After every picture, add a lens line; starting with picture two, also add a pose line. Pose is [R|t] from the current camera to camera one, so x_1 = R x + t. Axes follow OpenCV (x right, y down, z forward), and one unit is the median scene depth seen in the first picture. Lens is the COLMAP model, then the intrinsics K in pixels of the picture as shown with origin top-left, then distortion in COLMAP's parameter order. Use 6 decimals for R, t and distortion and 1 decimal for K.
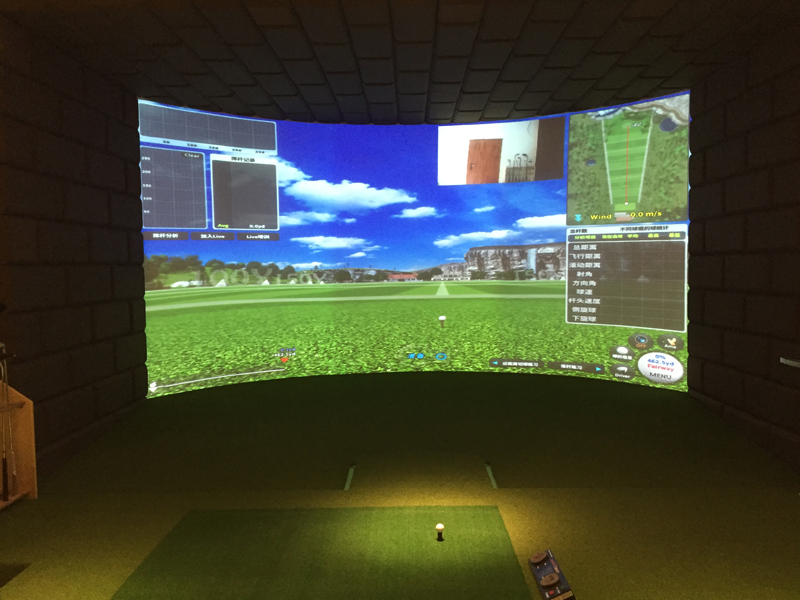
lens RADIAL K [[671.4, 0, 400.0], [0, 671.4, 300.0], [0, 0, 1]] dist [0.057988, -0.005073]
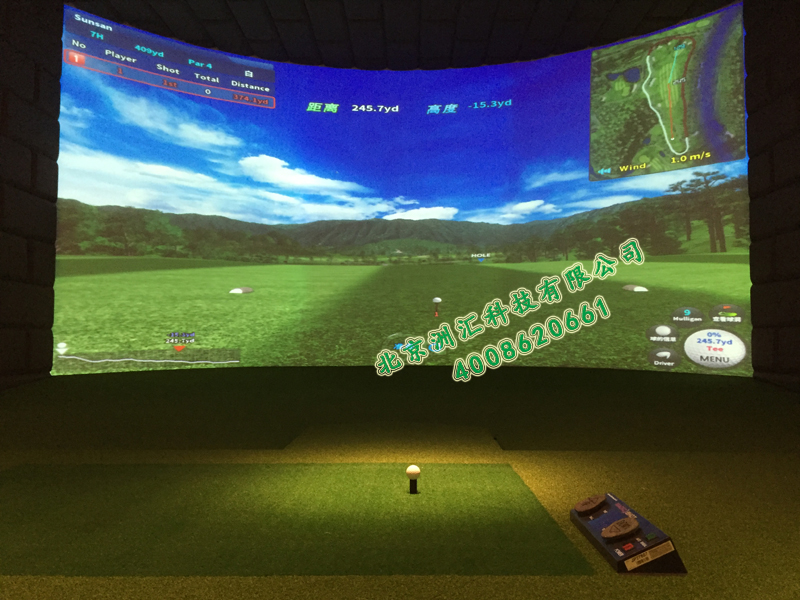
lens RADIAL K [[671.4, 0, 400.0], [0, 671.4, 300.0], [0, 0, 1]] dist [0.057988, -0.005073]
pose [[0.999855, 0.016085, -0.005619, 0.026150], [-0.016590, 0.994237, -0.105912, 0.135665], [0.003883, 0.105990, 0.994360, 0.218205]]
